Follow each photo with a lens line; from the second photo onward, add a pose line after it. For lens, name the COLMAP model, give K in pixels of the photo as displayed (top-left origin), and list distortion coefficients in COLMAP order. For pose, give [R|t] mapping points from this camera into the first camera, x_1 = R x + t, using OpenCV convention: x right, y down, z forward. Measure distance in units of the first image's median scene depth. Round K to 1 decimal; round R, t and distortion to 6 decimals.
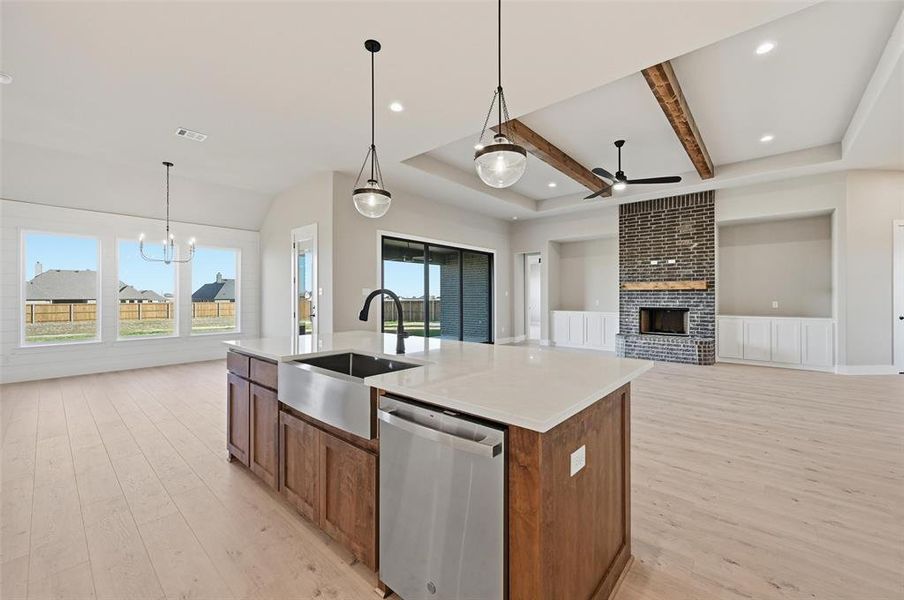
lens RADIAL K [[357.0, 0, 454.3], [0, 357.0, 296.1], [0, 0, 1]] dist [-0.000562, 0.000188]
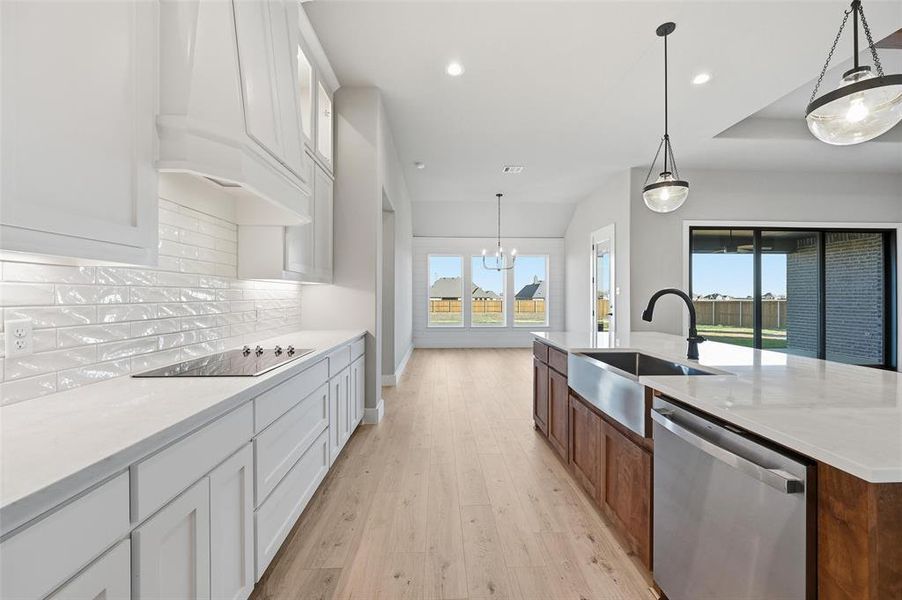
lens RADIAL K [[356.2, 0, 453.3], [0, 356.2, 296.1], [0, 0, 1]] dist [-0.000562, 0.000188]
pose [[0.686298, 0.002370, -0.727316, 0.037343], [0.000047, 0.999995, 0.003304, -0.001313], [0.727320, -0.002302, 0.686294, -0.026904]]
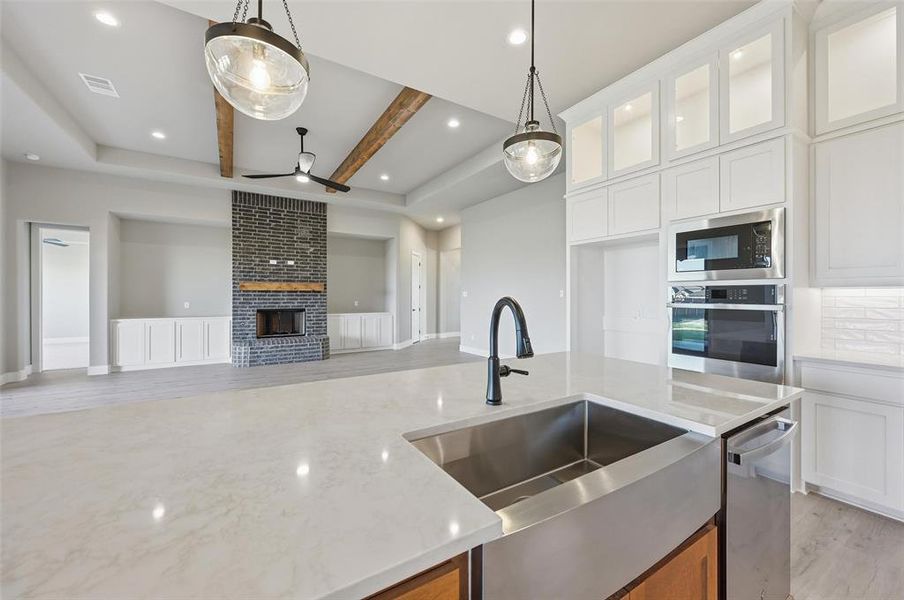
lens RADIAL K [[357.0, 0, 454.3], [0, 357.0, 296.1], [0, 0, 1]] dist [-0.000562, 0.000188]
pose [[0.285588, 0.000329, 0.958352, -0.254905], [-0.002731, 0.999996, 0.000470, -0.005264], [-0.958349, -0.002751, 0.285588, 0.306296]]
